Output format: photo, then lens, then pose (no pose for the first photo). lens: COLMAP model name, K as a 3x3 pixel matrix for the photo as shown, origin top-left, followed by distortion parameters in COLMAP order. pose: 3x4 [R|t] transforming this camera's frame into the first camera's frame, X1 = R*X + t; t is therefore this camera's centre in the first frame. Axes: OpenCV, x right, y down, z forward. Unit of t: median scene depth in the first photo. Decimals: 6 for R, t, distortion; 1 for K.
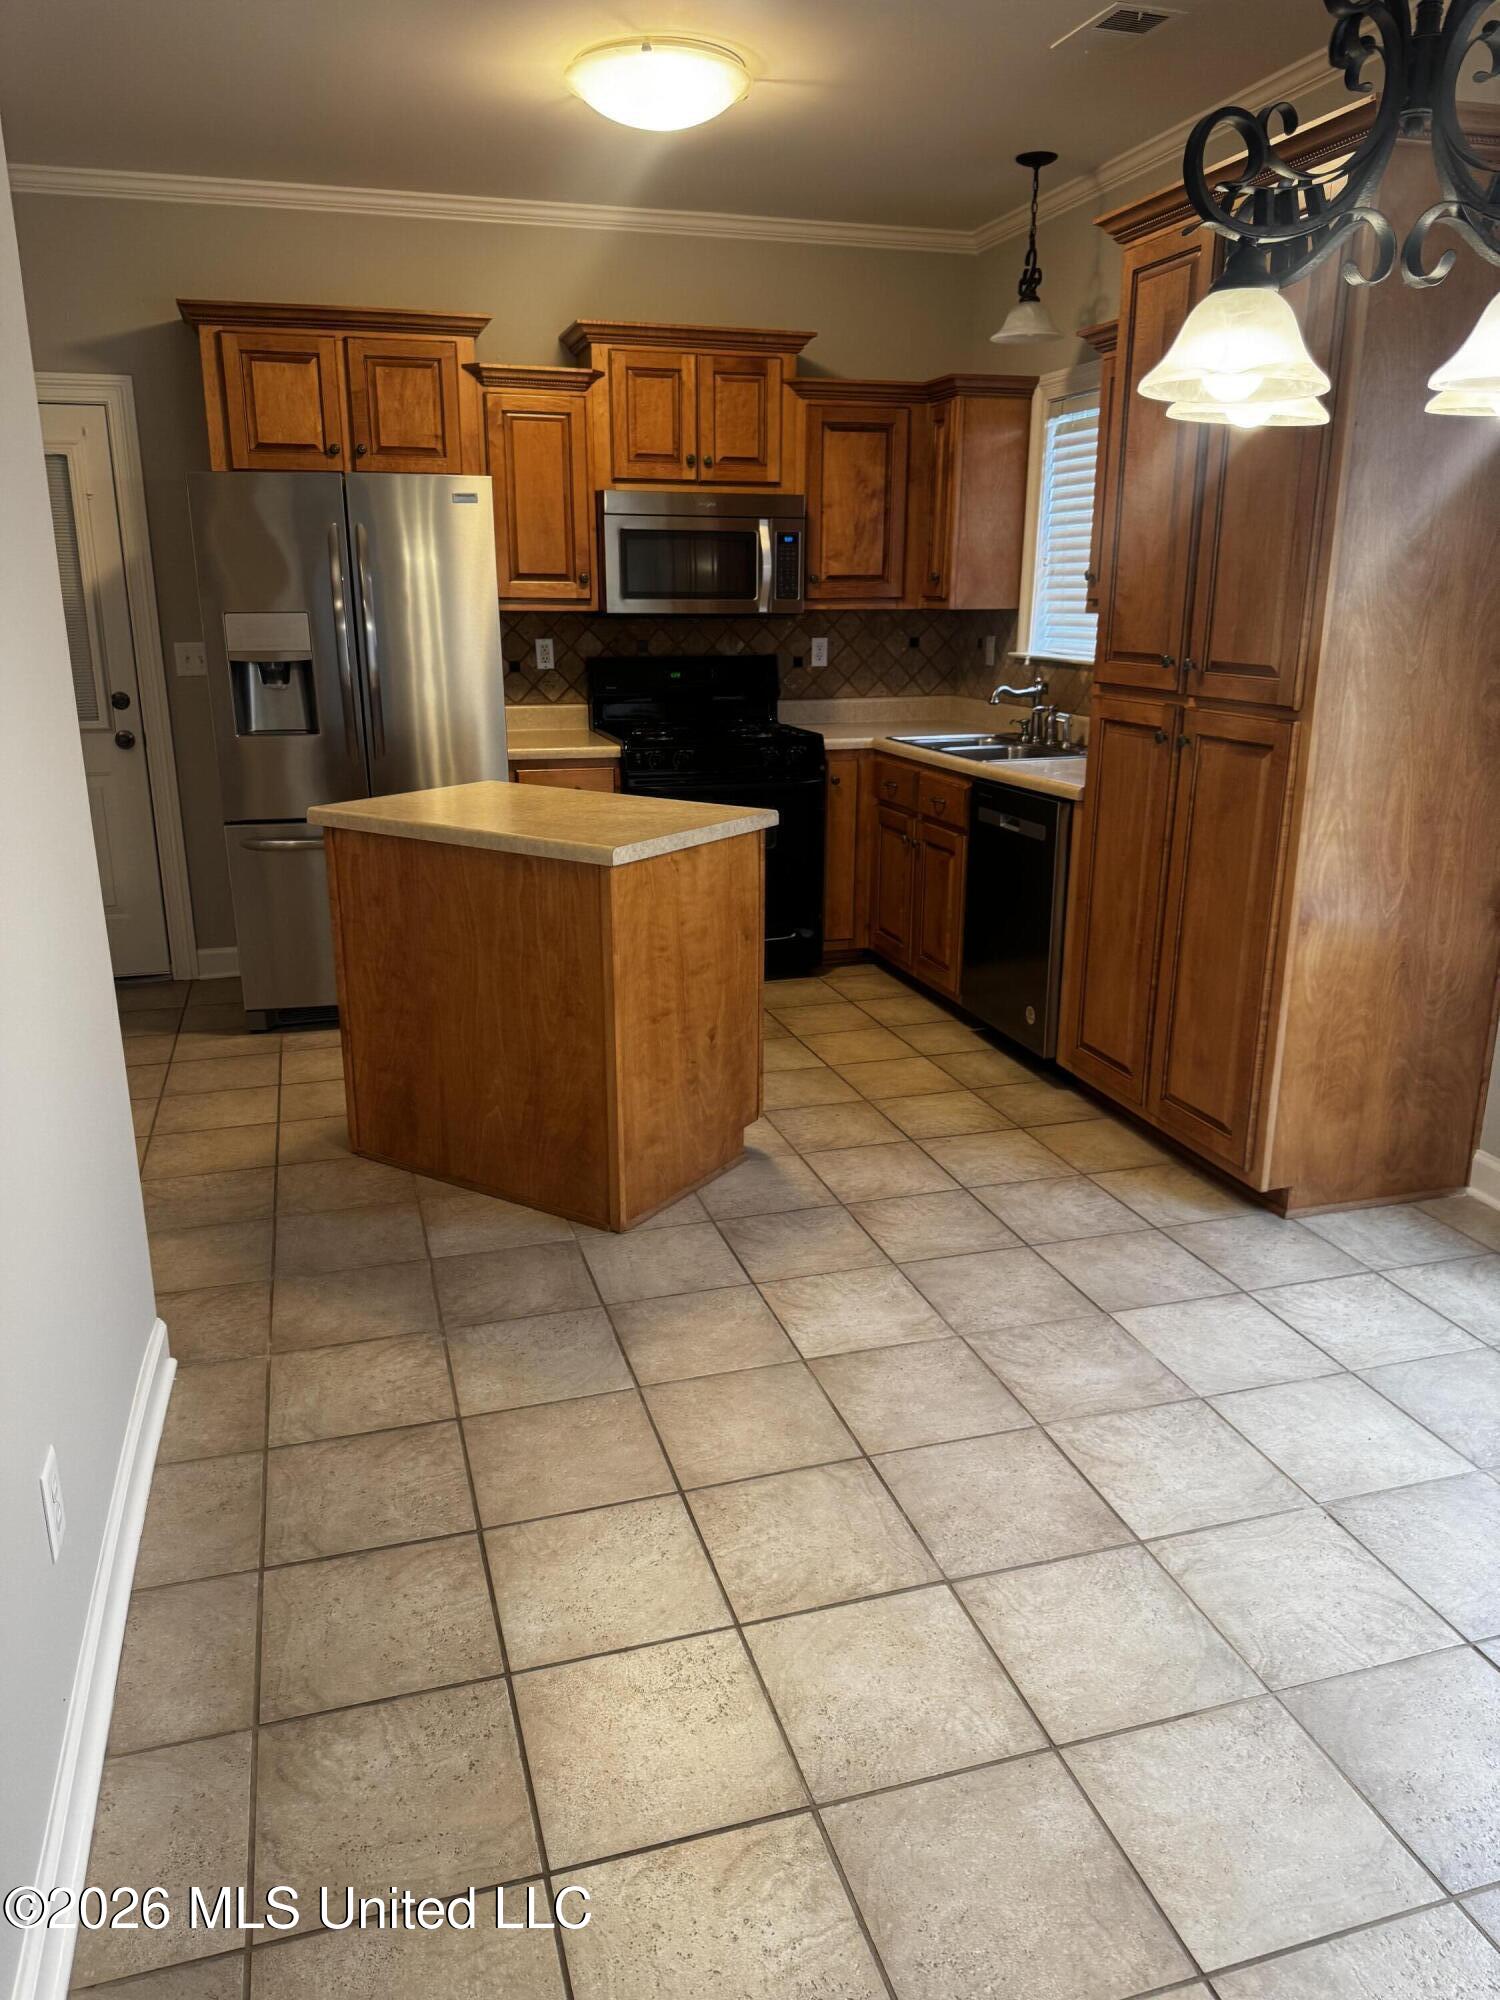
lens RADIAL K [[1426.4, 0, 744.5], [0, 1426.4, 985.2], [0, 0, 1]] dist [0.058452, -0.086741]
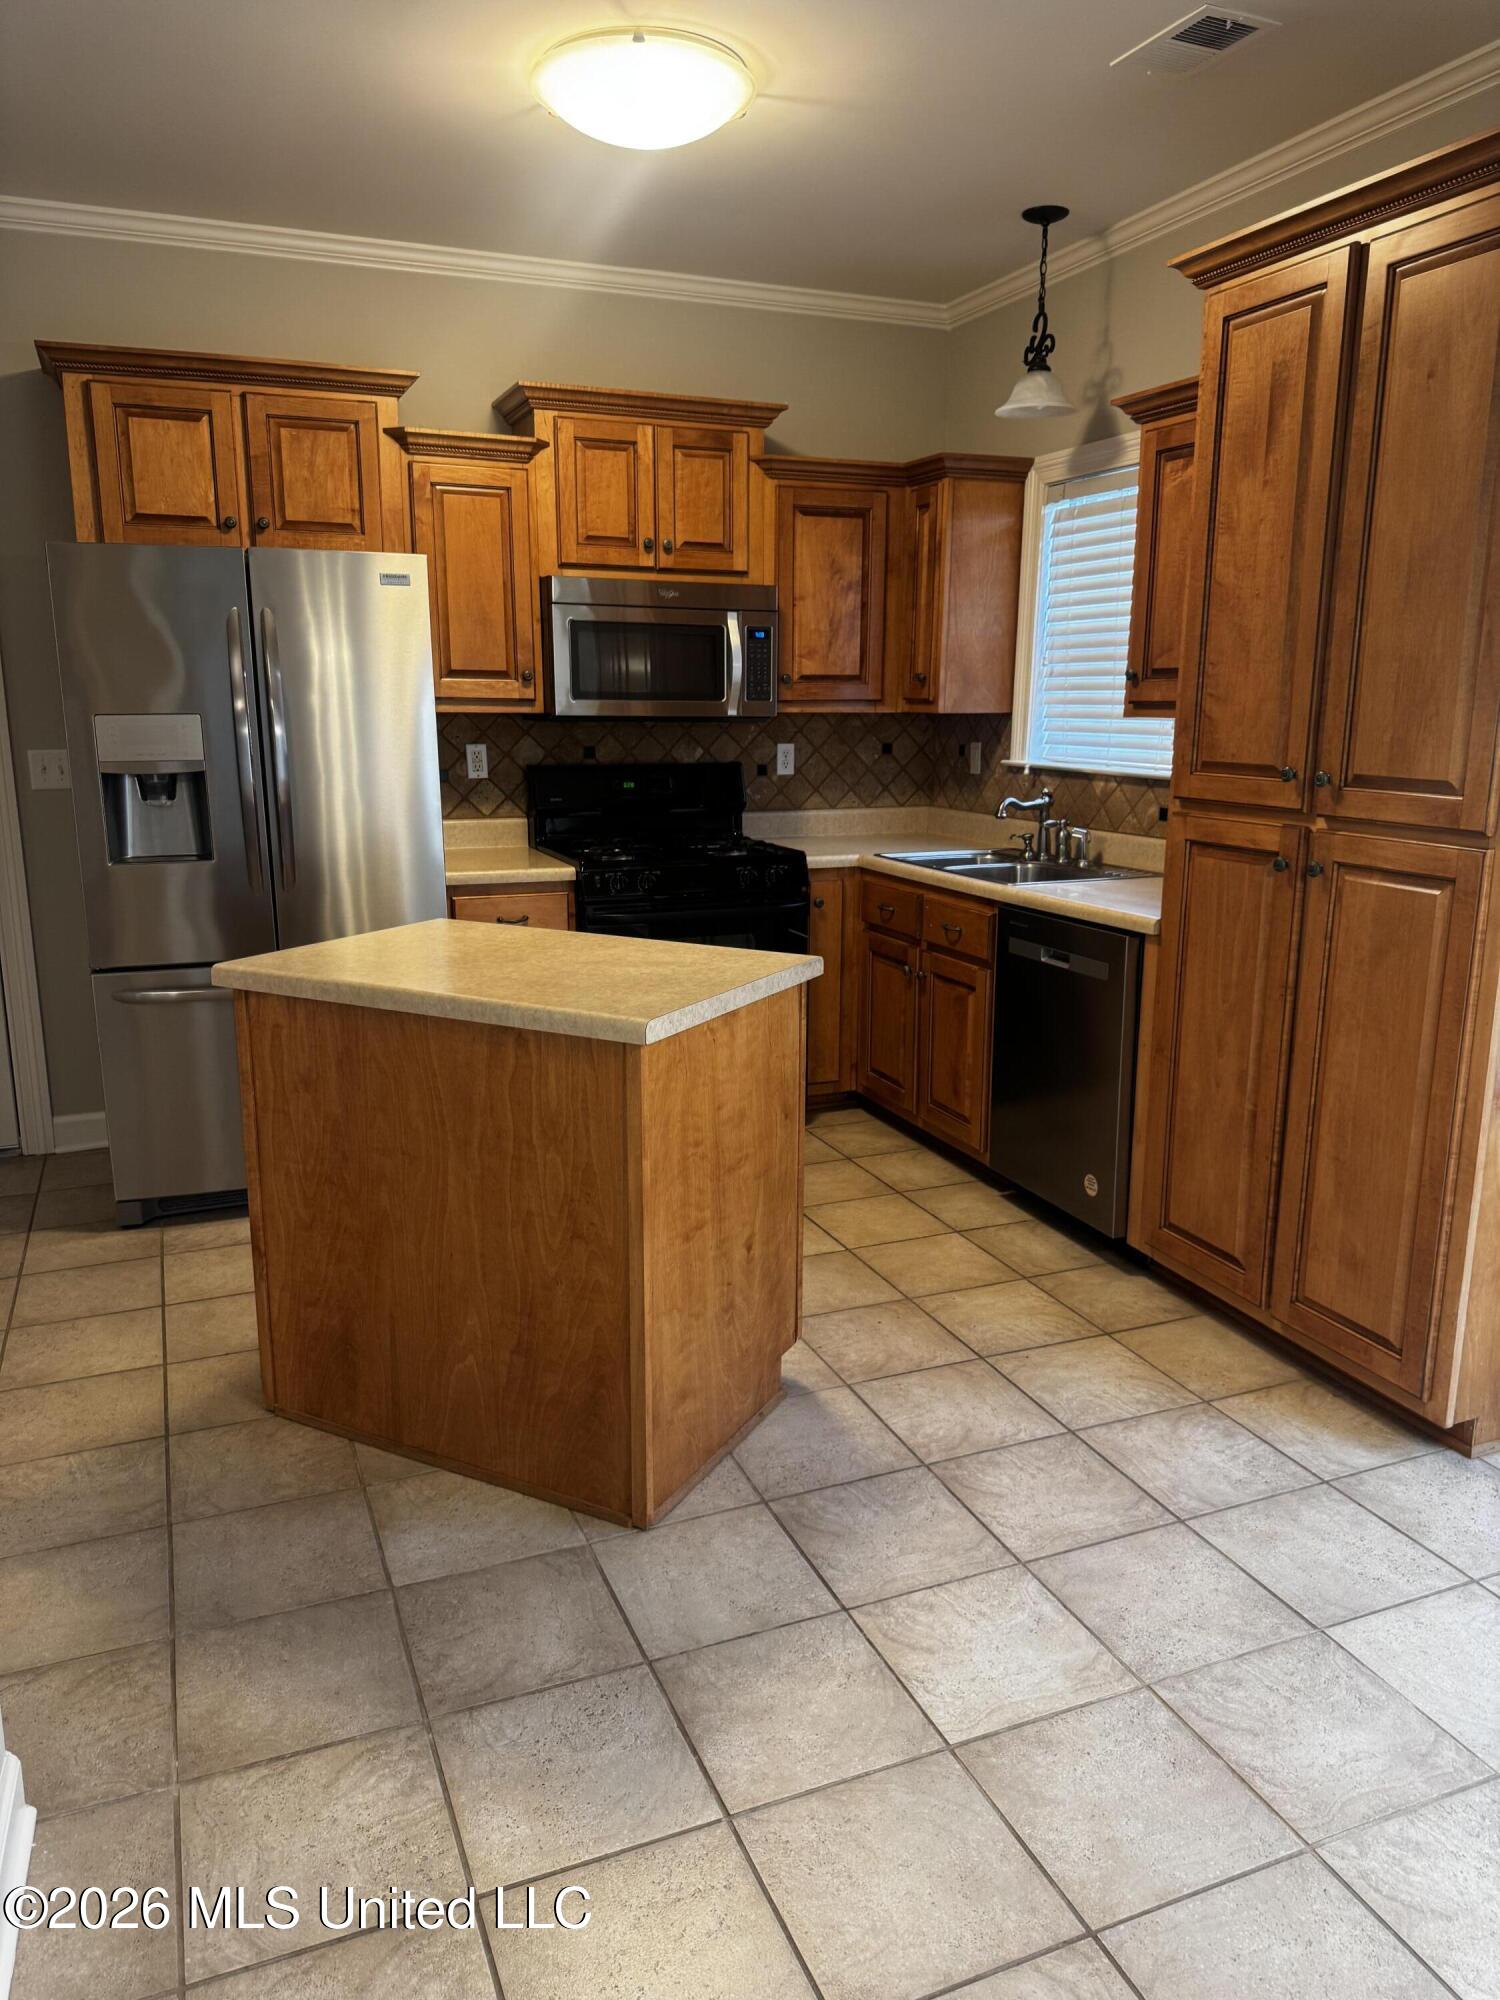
lens RADIAL K [[1426.4, 0, 770.4], [0, 1426.4, 995.0], [0, 0, 1]] dist [0.058452, -0.086741]
pose [[0.994430, -0.018230, 0.103810, -0.080987], [0.024583, 0.997881, -0.060249, -0.049740], [-0.102492, 0.062466, 0.992771, 0.192379]]
